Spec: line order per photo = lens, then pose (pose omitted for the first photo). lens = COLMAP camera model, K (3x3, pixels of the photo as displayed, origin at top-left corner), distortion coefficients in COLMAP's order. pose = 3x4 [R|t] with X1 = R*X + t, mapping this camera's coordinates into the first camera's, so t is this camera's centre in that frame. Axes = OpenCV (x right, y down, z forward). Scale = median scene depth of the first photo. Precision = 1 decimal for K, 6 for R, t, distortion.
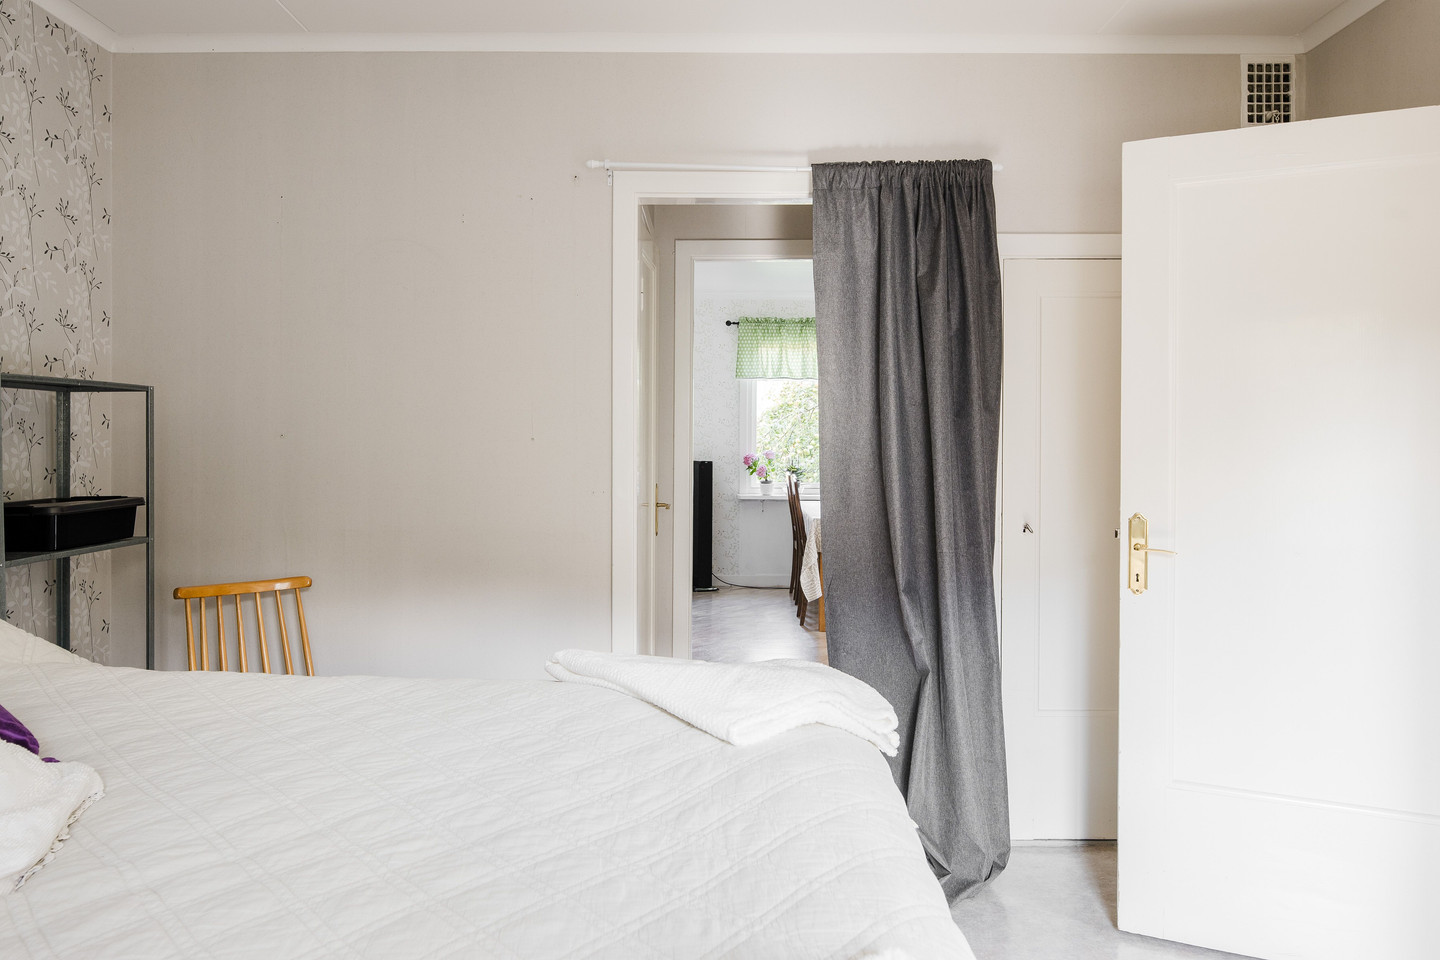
lens RADIAL K [[961.3, 0, 696.7], [0, 961.3, 428.2], [0, 0, 1]] dist [0.001808, -0.054222]
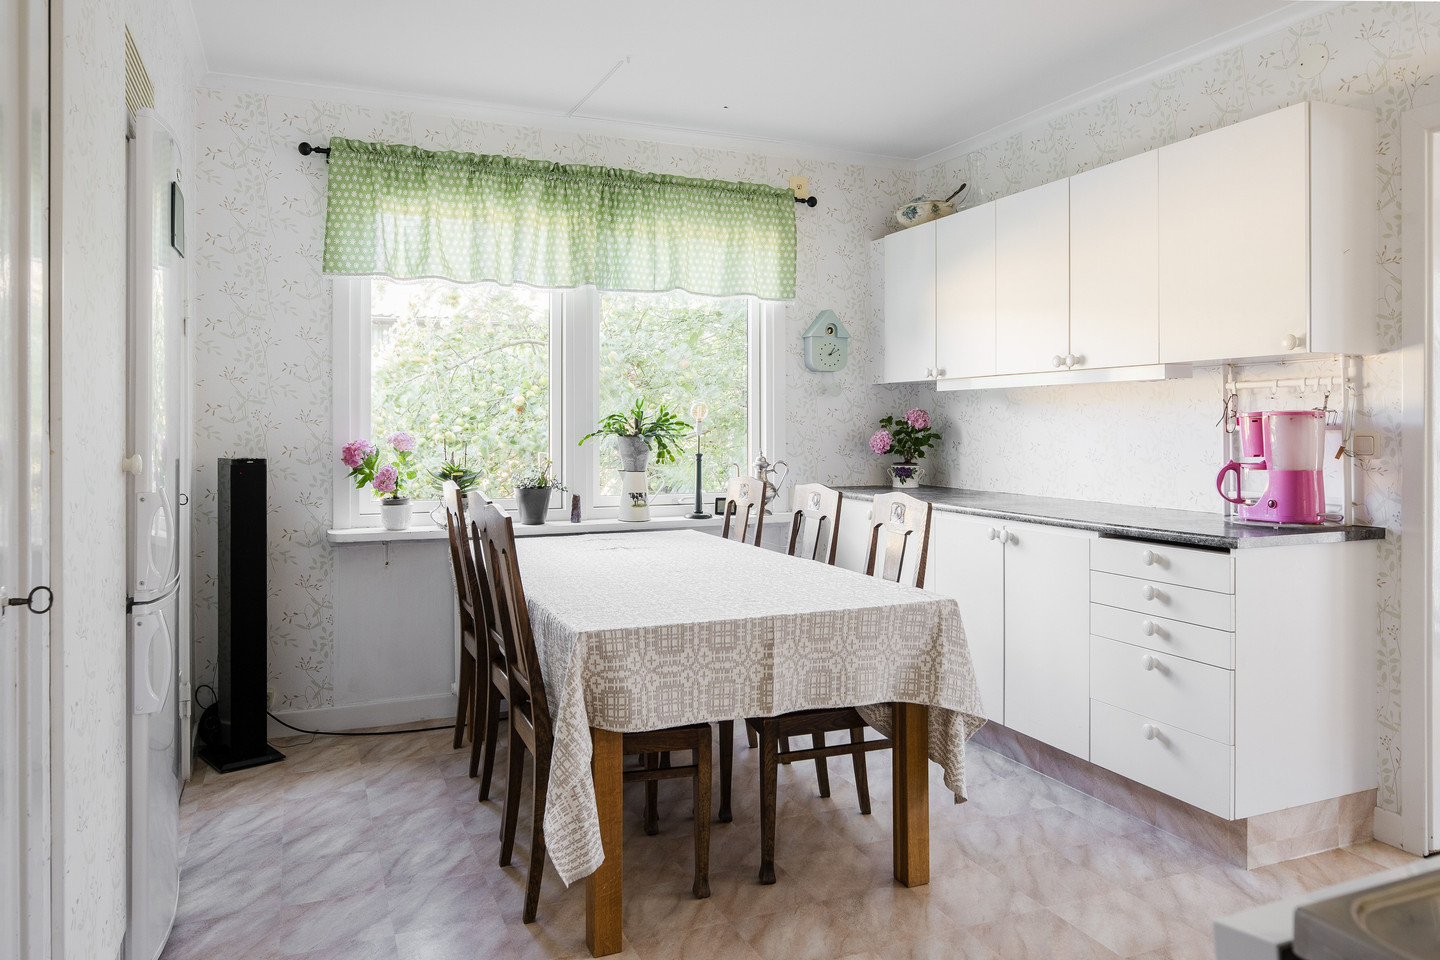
lens RADIAL K [[961.3, 0, 696.7], [0, 961.3, 428.2], [0, 0, 1]] dist [0.001808, -0.054222]
pose [[0.915170, -0.005350, 0.403033, 0.019228], [-0.000520, 0.999895, 0.014456, 0.014056], [-0.403068, -0.013440, 0.915071, 0.519236]]
